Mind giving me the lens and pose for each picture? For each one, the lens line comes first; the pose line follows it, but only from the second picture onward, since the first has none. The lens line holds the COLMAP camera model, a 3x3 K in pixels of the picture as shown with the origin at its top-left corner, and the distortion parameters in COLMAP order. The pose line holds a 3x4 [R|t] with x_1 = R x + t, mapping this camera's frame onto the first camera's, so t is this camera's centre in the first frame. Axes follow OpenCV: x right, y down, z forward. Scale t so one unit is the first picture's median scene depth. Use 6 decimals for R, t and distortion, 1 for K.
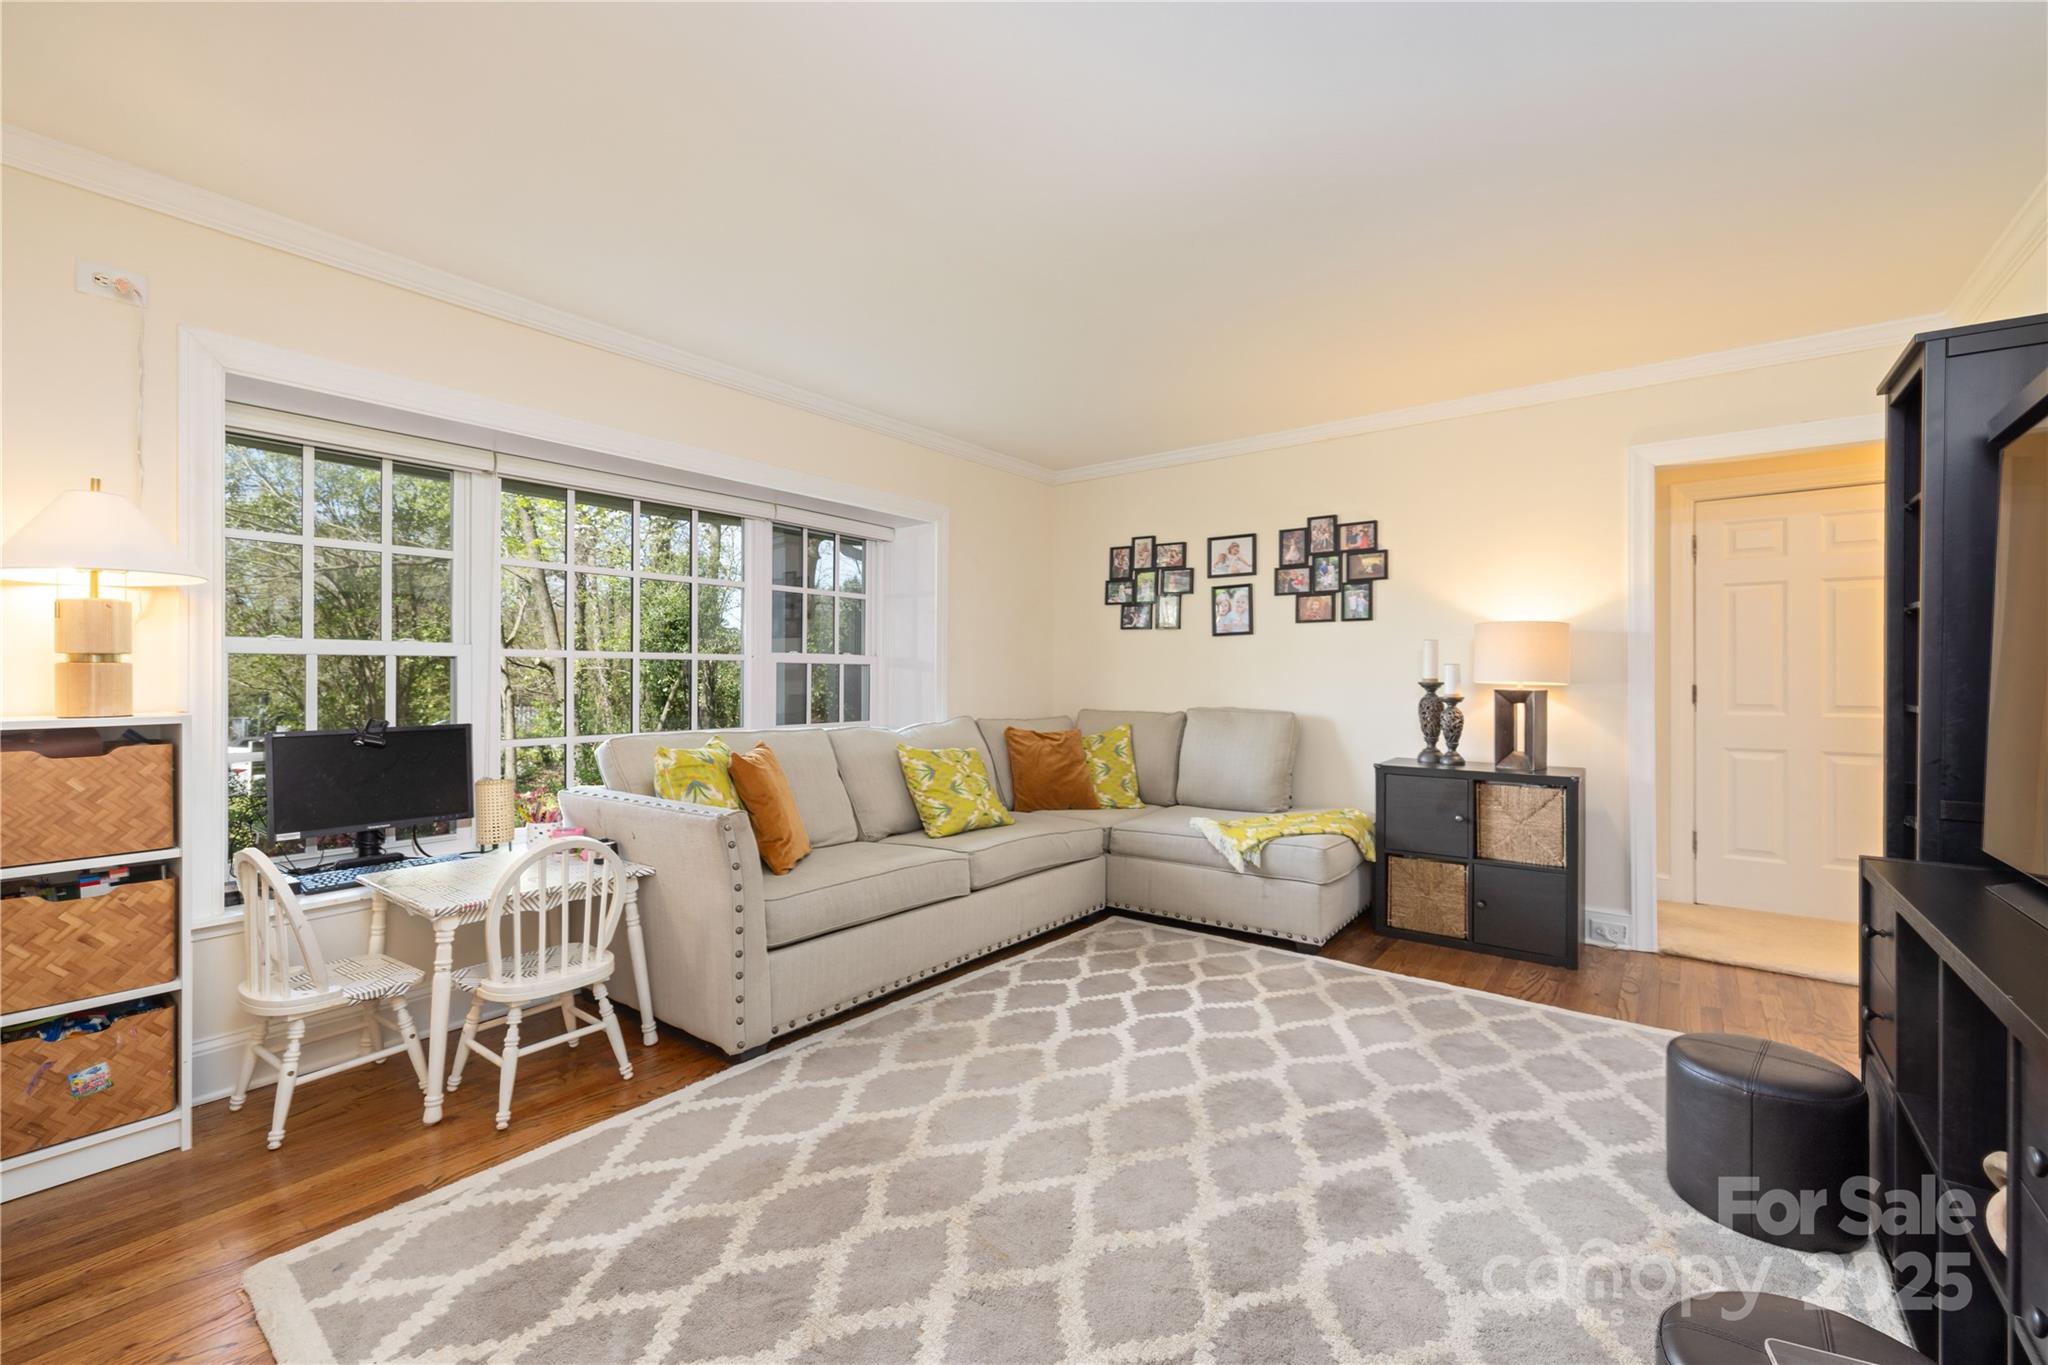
lens RADIAL K [[832.5, 0, 1027.7], [0, 832.5, 685.3], [0, 0, 1]] dist [0.002231, 0.000121]
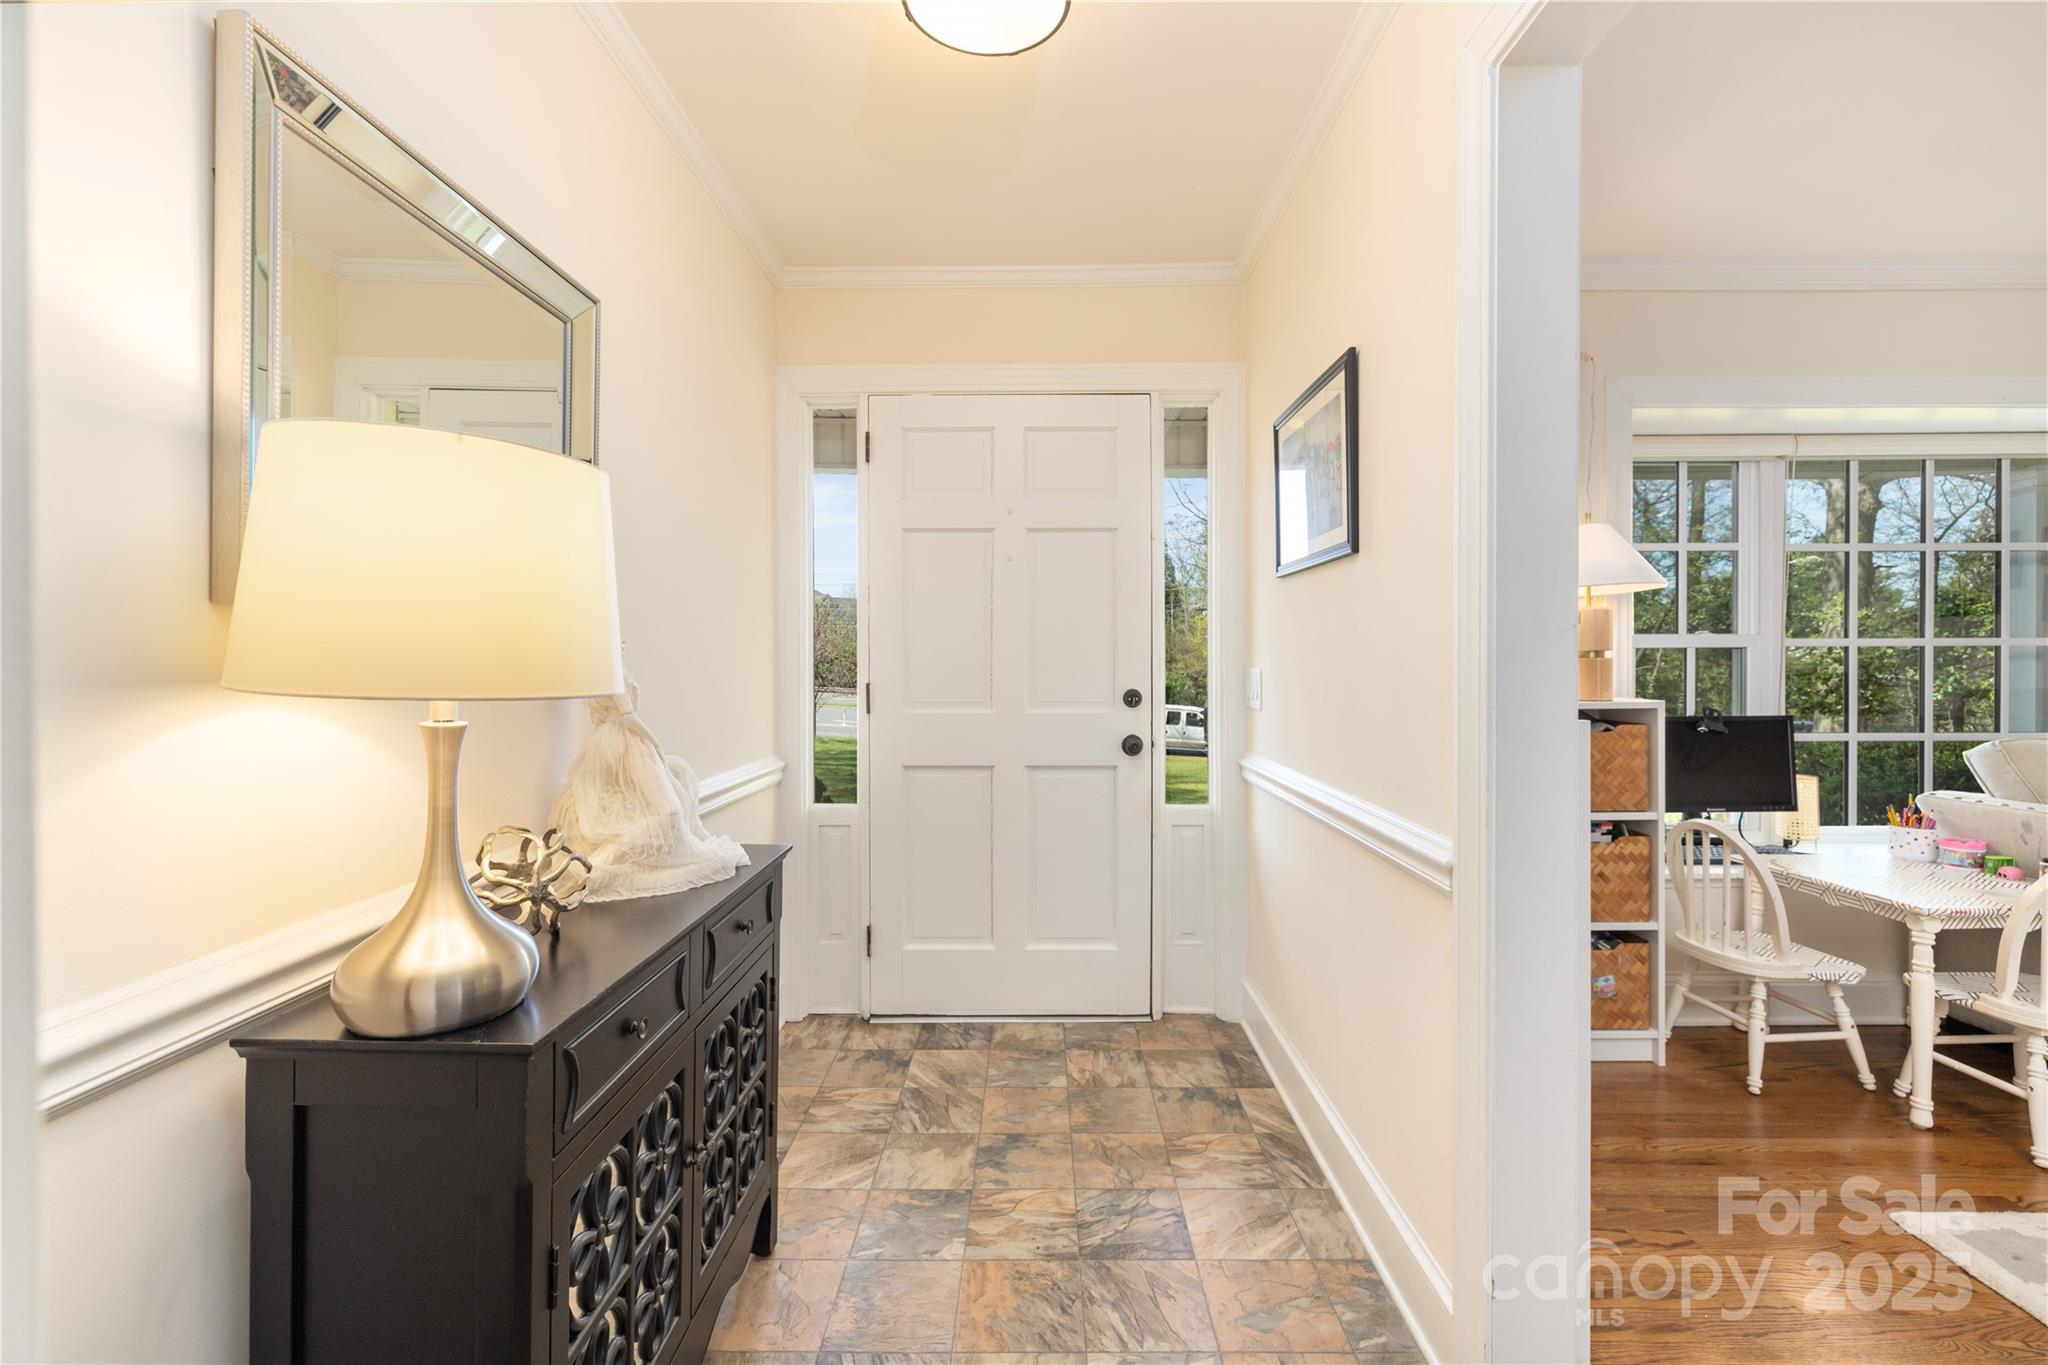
lens RADIAL K [[874.1, 0, 1023.6], [0, 874.1, 670.9], [0, 0, 1]] dist [0.001619, 0.000028]
pose [[0.597198, -0.003696, -0.802085, -0.530453], [-0.002847, 0.999973, -0.006727, 0.003497], [0.802089, 0.006301, 0.597172, -0.465161]]
